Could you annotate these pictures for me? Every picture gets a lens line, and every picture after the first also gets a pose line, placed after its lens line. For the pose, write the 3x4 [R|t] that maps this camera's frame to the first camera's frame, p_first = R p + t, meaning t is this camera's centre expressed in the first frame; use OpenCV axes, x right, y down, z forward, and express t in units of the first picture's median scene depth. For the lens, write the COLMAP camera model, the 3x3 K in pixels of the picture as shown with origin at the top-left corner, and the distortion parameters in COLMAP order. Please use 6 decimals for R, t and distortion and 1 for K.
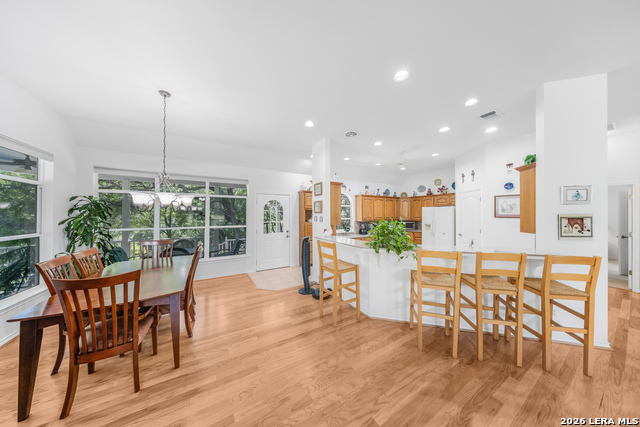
lens RADIAL K [[187.0, 0, 316.2], [0, 187.0, 214.3], [0, 0, 1]] dist [-0.001623, -0.000068]
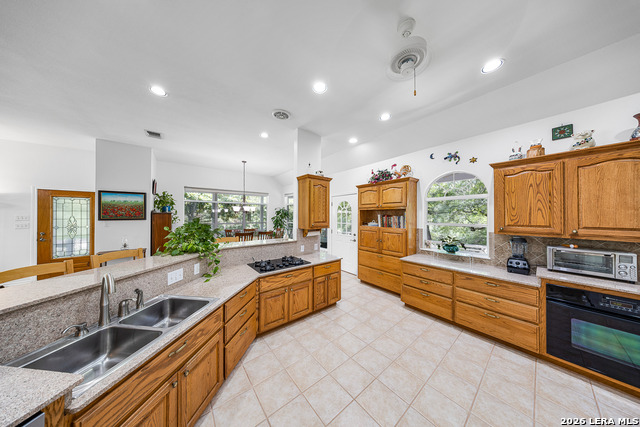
lens RADIAL K [[177.9, 0, 320.1], [0, 177.9, 213.5], [0, 0, 1]] dist [-0.004024, -0.000093]
pose [[0.156864, -0.010139, -0.987568, 1.159913], [-0.000348, 0.999947, -0.010321, 0.001925], [0.987620, 0.001963, 0.156852, 1.257134]]
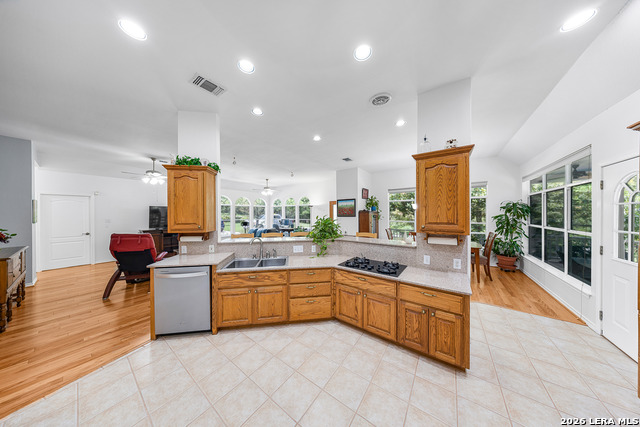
lens RADIAL K [[177.9, 0, 318.6], [0, 177.9, 214.0], [0, 0, 1]] dist [-0.004024, -0.000093]
pose [[-0.912197, 0.004194, -0.409730, 0.820981], [0.004722, 0.999989, -0.000276, 0.004322], [0.409725, -0.002186, -0.912207, 1.824961]]
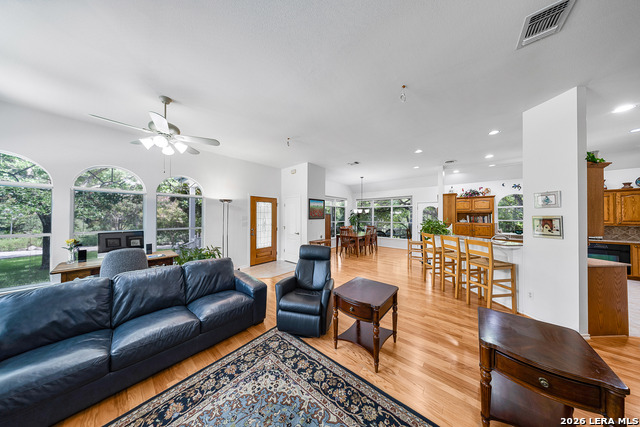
lens RADIAL K [[177.9, 0, 320.3], [0, 177.9, 212.7], [0, 0, 1]] dist [-0.004024, -0.000093]
pose [[0.335535, -0.013759, -0.941927, 1.403475], [-0.000854, 0.999888, -0.014910, -0.003684], [0.942027, 0.005807, 0.335486, -0.521362]]
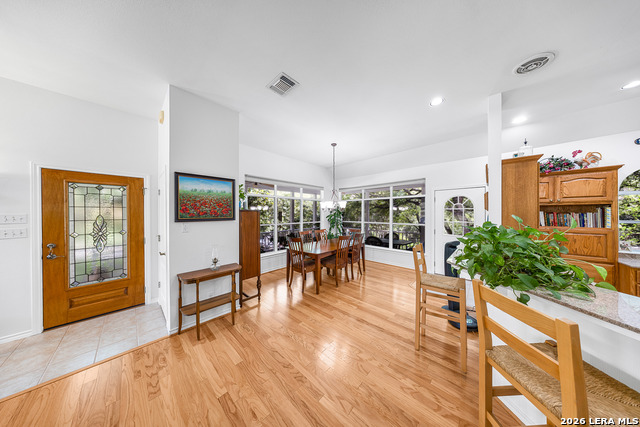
lens RADIAL K [[177.9, 0, 320.7], [0, 177.9, 214.3], [0, 0, 1]] dist [-0.004024, -0.000093]
pose [[0.292233, 0.003356, -0.956341, 0.605278], [0.003838, 0.999982, 0.004682, 0.003918], [0.956340, -0.005039, 0.292215, 0.313794]]
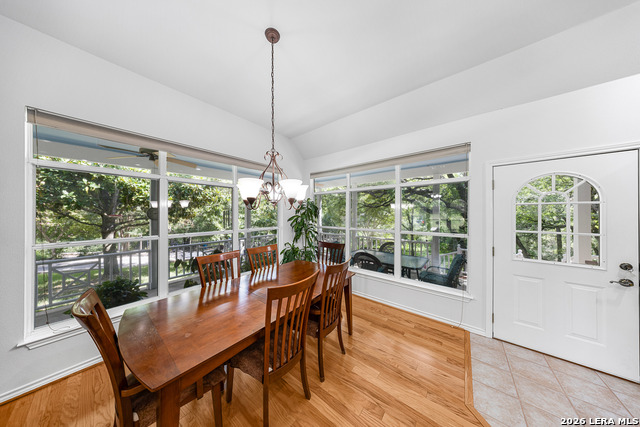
lens RADIAL K [[177.9, 0, 320.6], [0, 177.9, 211.7], [0, 0, 1]] dist [-0.004024, -0.000093]
pose [[0.364310, -0.010690, -0.931216, -0.114607], [0.006405, 0.999939, -0.008973, 0.001816], [0.931256, -0.002696, 0.364357, 0.742285]]
